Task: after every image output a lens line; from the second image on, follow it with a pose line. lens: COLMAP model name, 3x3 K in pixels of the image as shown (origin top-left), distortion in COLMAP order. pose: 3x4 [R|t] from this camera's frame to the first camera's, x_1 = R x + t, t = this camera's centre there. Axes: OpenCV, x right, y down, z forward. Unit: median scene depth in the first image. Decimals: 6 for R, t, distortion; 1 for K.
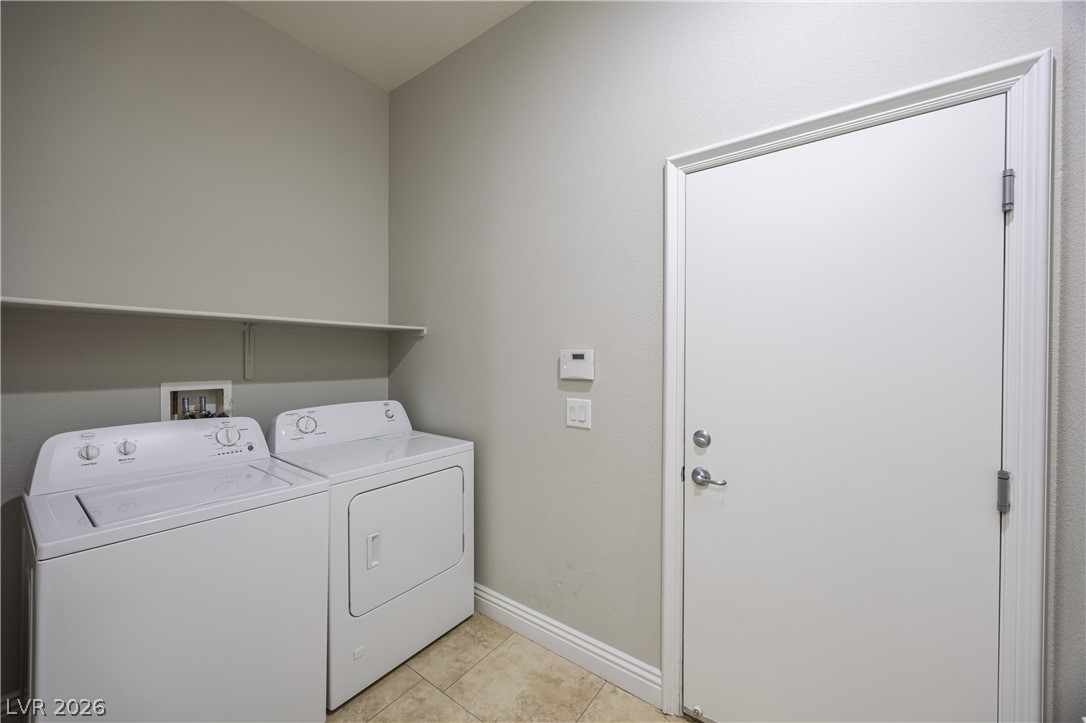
lens RADIAL K [[415.0, 0, 538.4], [0, 415.0, 357.4], [0, 0, 1]] dist [0.000859, -0.000216]
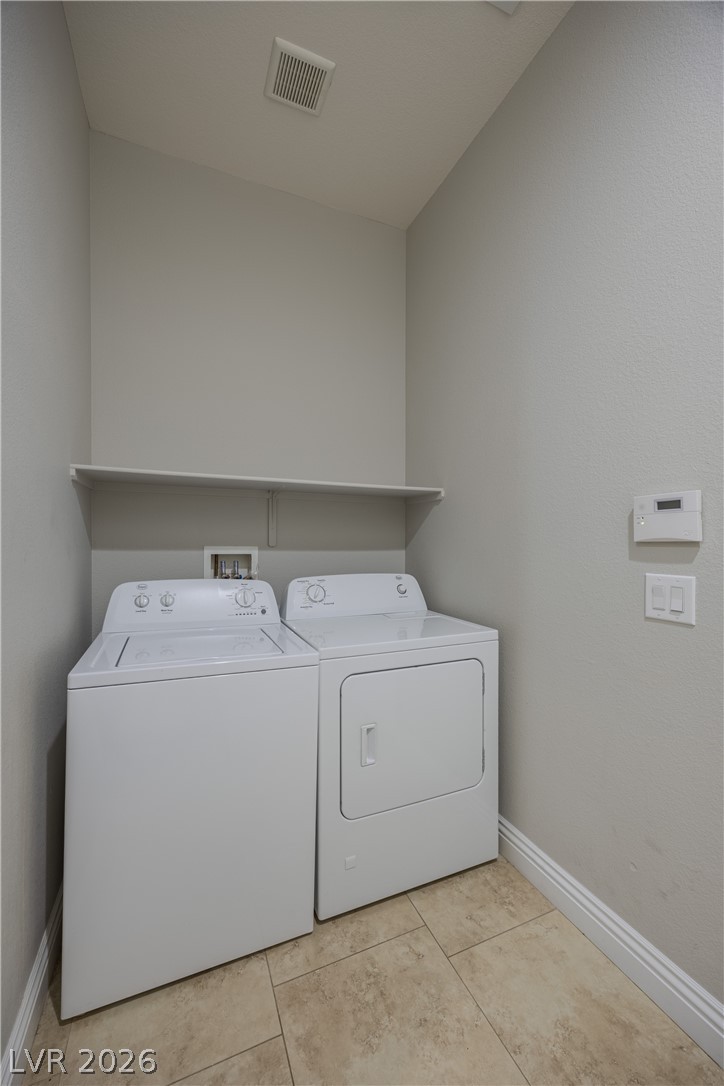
lens RADIAL K [[415.0, 0, 364.7], [0, 415.0, 545.5], [0, 0, 1]] dist [0.000859, -0.000216]
pose [[0.866149, 0.000019, -0.499785, 0.013911], [-0.005648, 0.999937, -0.009750, 0.066306], [0.499753, 0.011268, 0.866095, 0.249640]]
